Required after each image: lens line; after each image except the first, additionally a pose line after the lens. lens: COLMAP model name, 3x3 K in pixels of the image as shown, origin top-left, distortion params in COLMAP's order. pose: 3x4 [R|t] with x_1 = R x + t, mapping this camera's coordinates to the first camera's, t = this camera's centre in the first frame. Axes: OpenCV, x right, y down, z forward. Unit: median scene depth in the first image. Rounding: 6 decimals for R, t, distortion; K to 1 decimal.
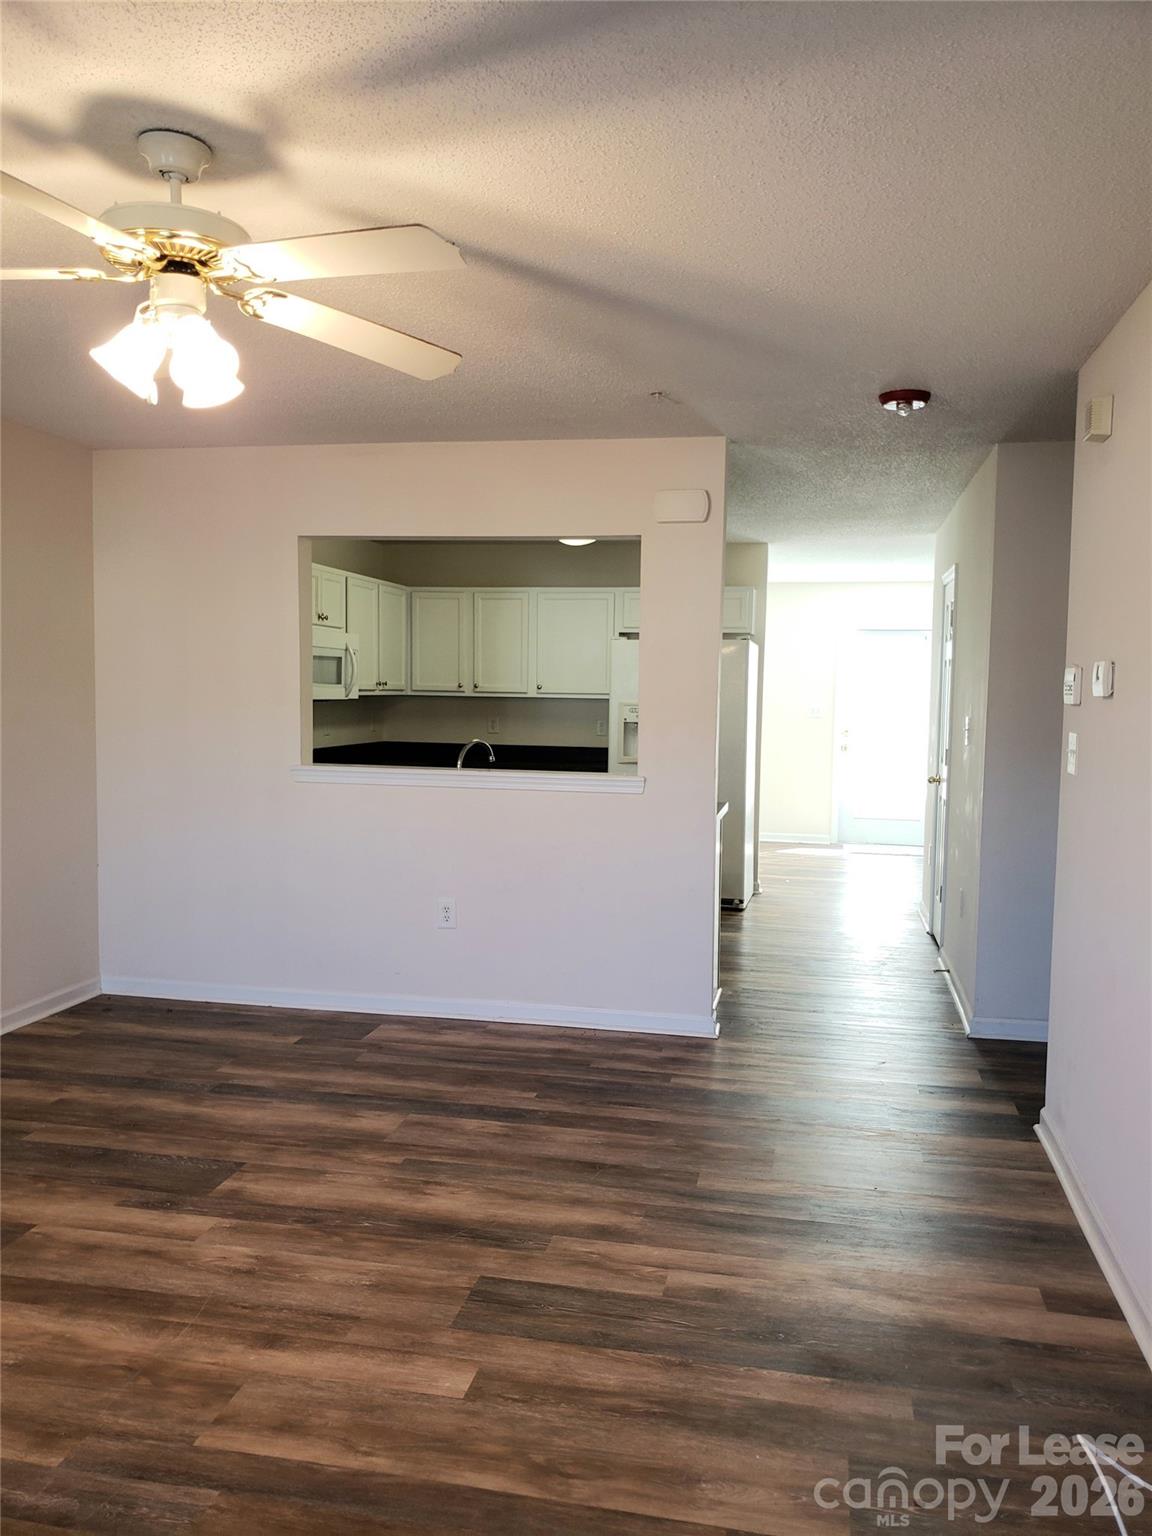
lens RADIAL K [[1163.4, 0, 583.1], [0, 1163.4, 773.9], [0, 0, 1]] dist [0.001107, 0.008308]
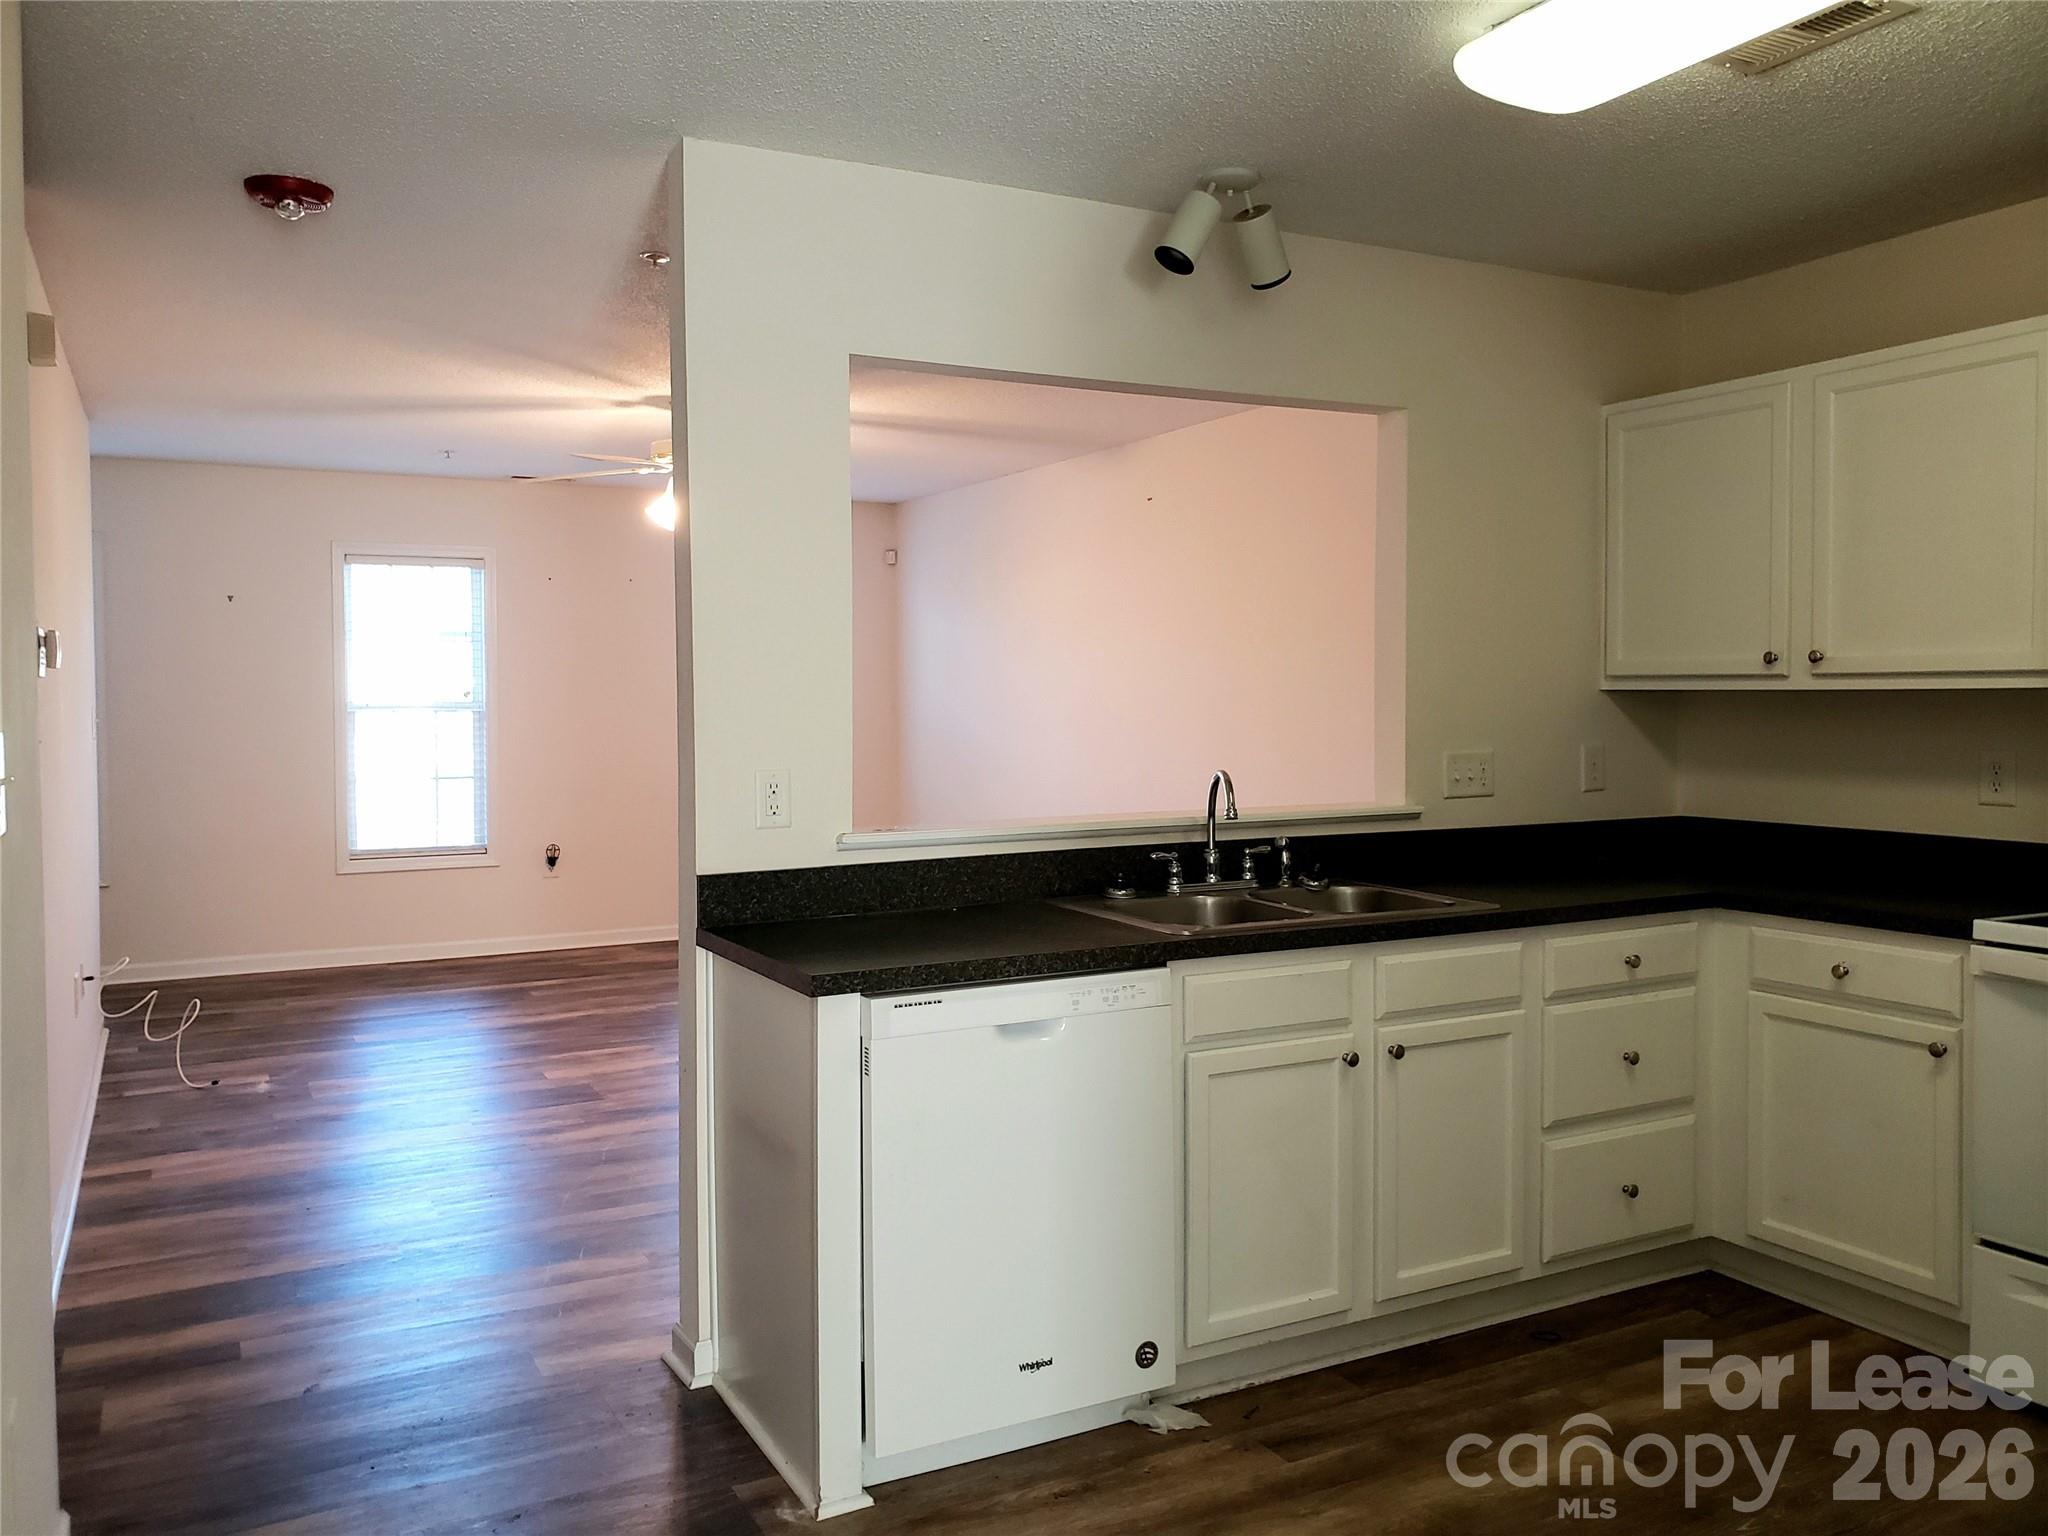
lens RADIAL K [[1551.1, 0, 1016.1], [0, 1551.1, 776.0], [0, 0, 1]] dist [0.001107, 0.008308]
pose [[-0.762617, 0.018137, -0.646596, 0.584525], [-0.060646, 0.993199, 0.099388, -0.132948], [0.644001, 0.115008, -0.756330, 2.150477]]
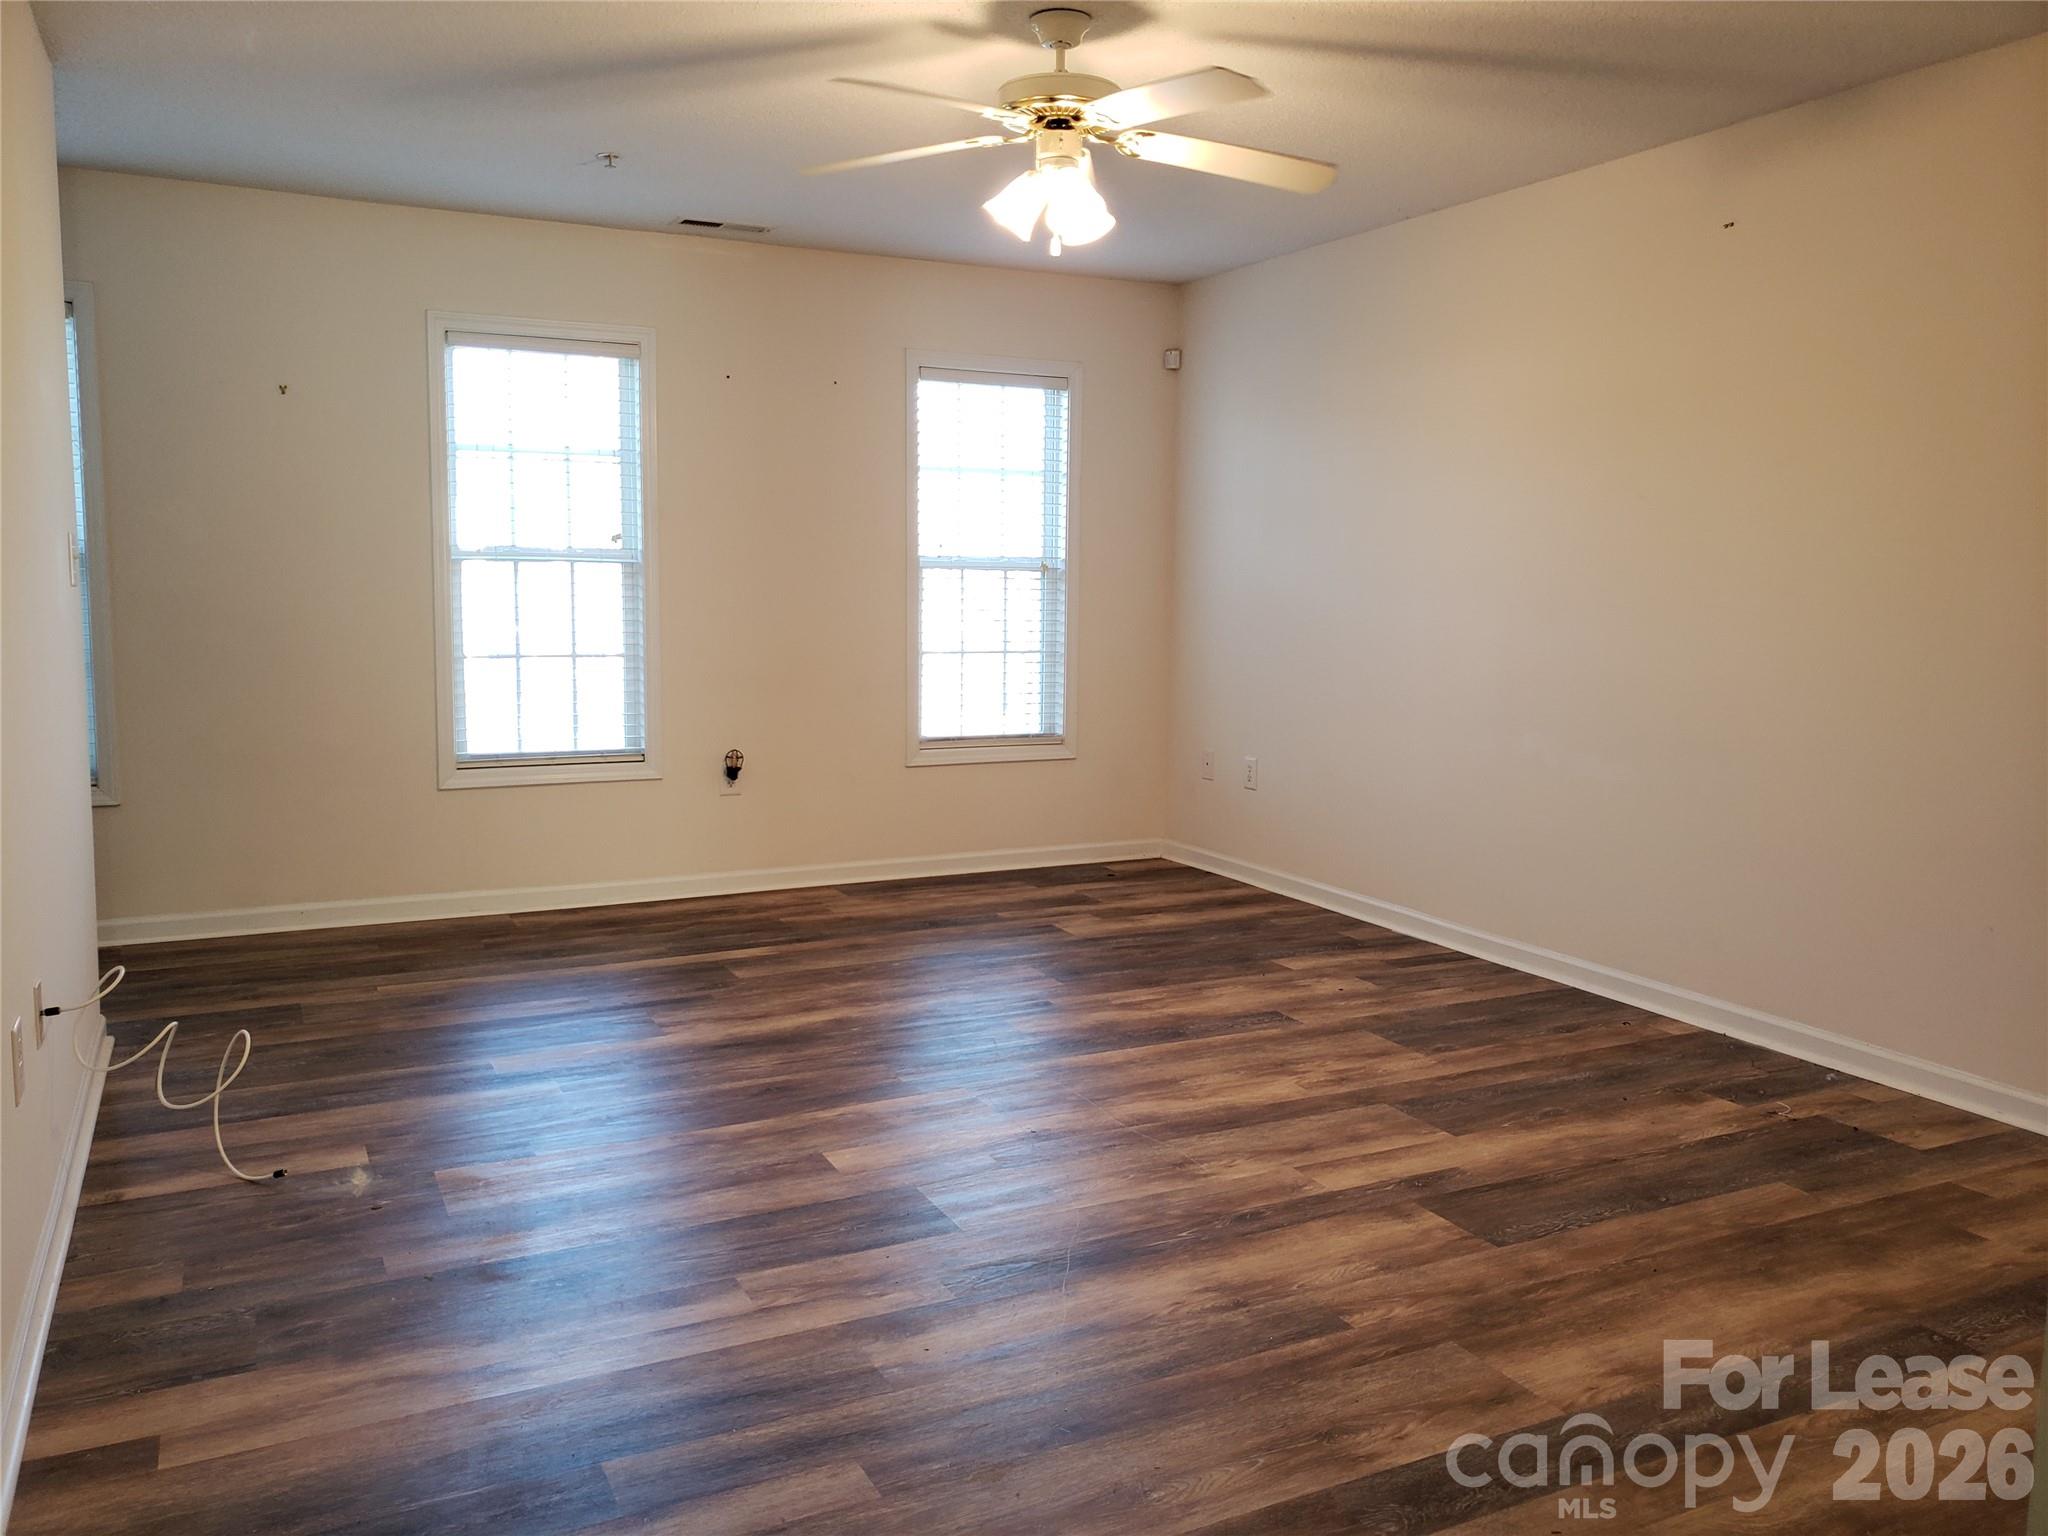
lens RADIAL K [[1551.1, 0, 1034.1], [0, 1551.1, 749.7], [0, 0, 1]] dist [0.001107, 0.008308]
pose [[-0.774329, 0.049707, -0.630827, 0.414857], [-0.067351, 0.984773, 0.160270, -0.046457], [0.629188, 0.166589, -0.759191, 1.420315]]
